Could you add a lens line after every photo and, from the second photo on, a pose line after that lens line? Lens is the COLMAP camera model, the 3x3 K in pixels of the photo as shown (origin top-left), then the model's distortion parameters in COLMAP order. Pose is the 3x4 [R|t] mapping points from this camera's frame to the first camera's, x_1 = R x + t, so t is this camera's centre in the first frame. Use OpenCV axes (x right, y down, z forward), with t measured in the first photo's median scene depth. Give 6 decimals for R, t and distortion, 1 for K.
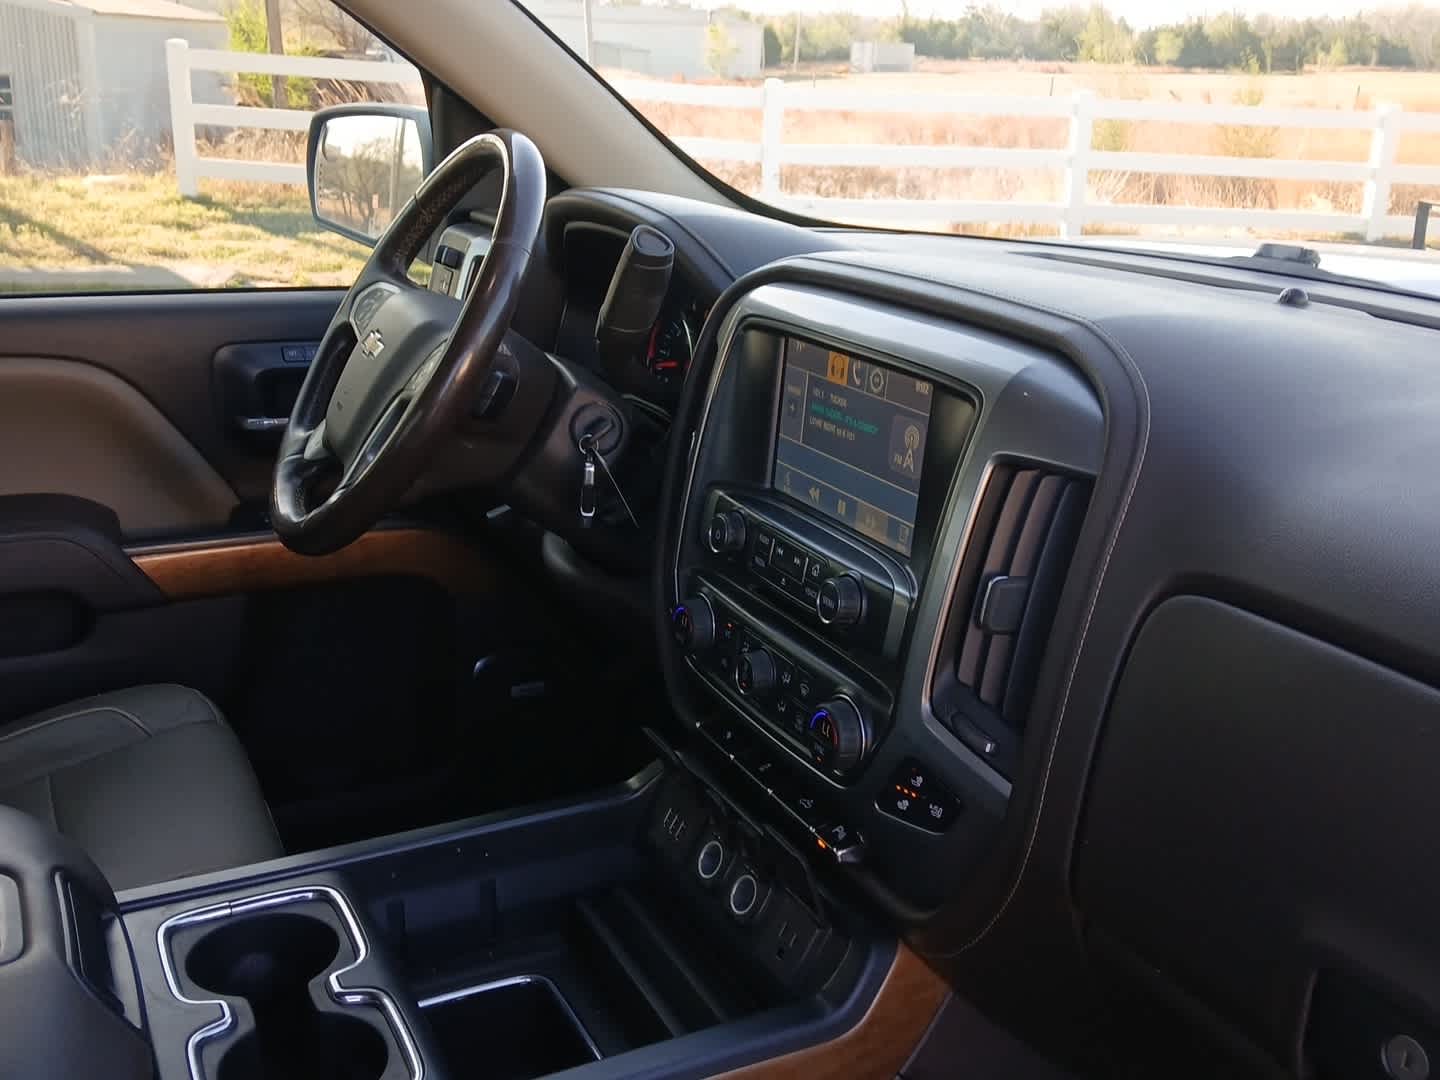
lens RADIAL K [[1492.7, 0, 720.0], [0, 1492.7, 540.0], [0, 0, 1]] dist [0.160081, -0.418173]
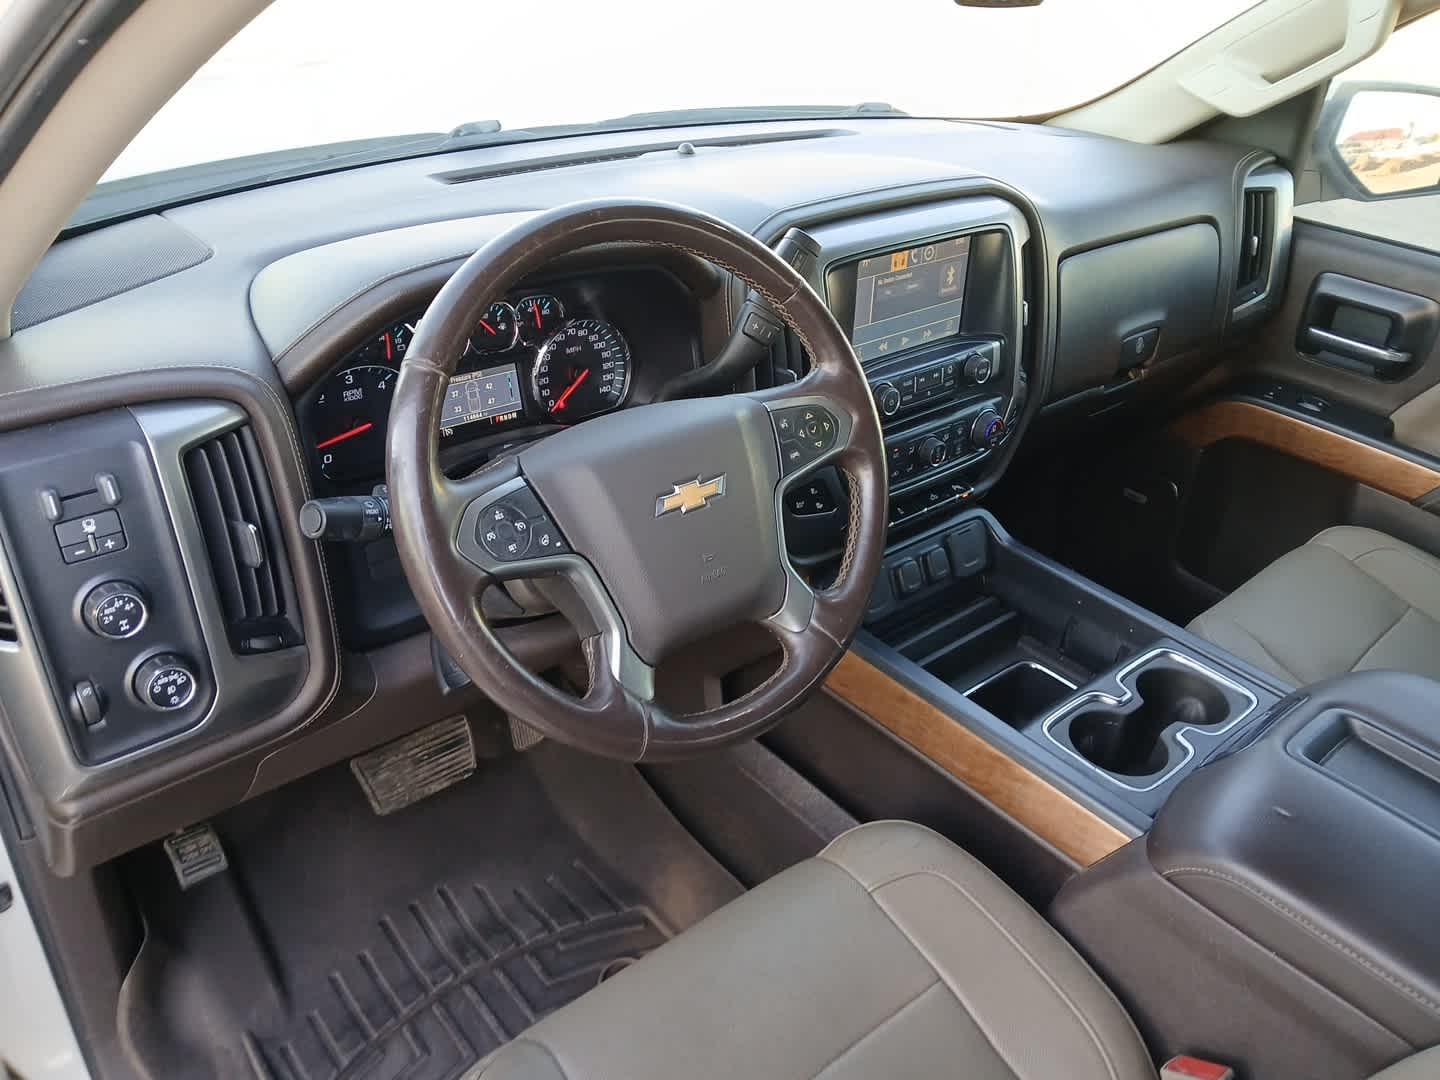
lens RADIAL K [[1115.6, 0, 723.2], [0, 1115.6, 541.2], [0, 0, 1]] dist [0.055750, -0.103022]
pose [[-0.239461, -0.539837, 0.806991, -0.679581], [0.222526, 0.778532, 0.586830, -0.426847], [-0.945061, 0.320099, -0.066300, 0.937512]]
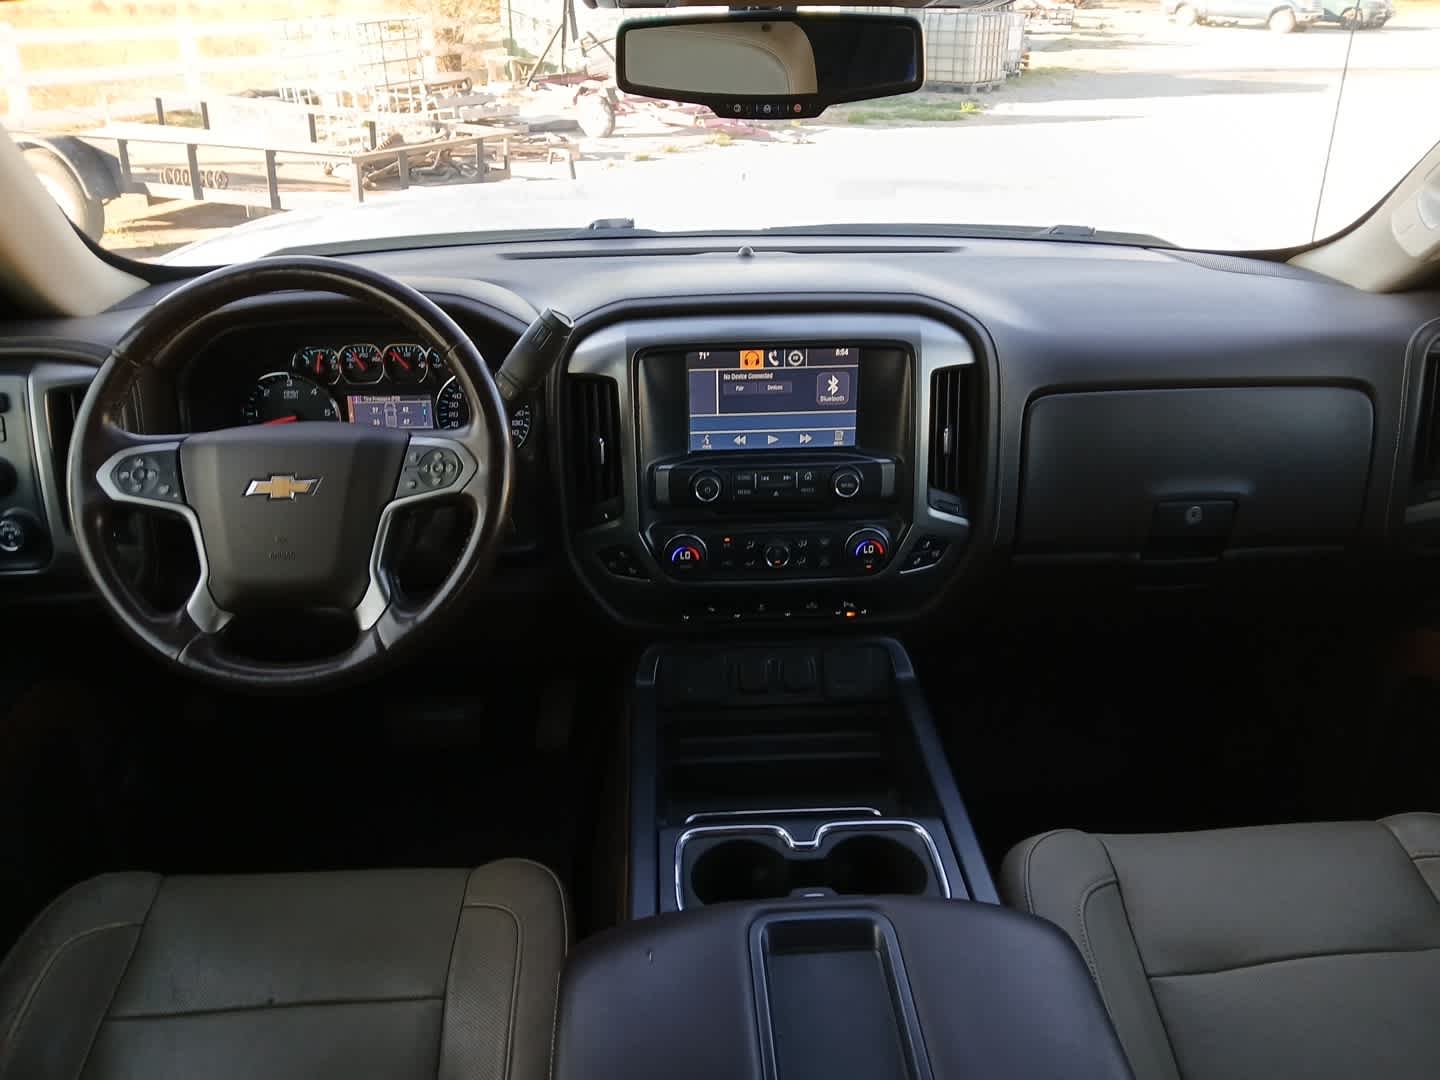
lens RADIAL K [[1115.6, 0, 723.2], [0, 1115.6, 541.2], [0, 0, 1]] dist [0.055750, -0.103022]
pose [[0.390386, -0.437569, 0.810020, -0.693032], [0.287122, 0.893817, 0.344458, -0.253668], [-0.874734, 0.098103, 0.474569, 0.331564]]
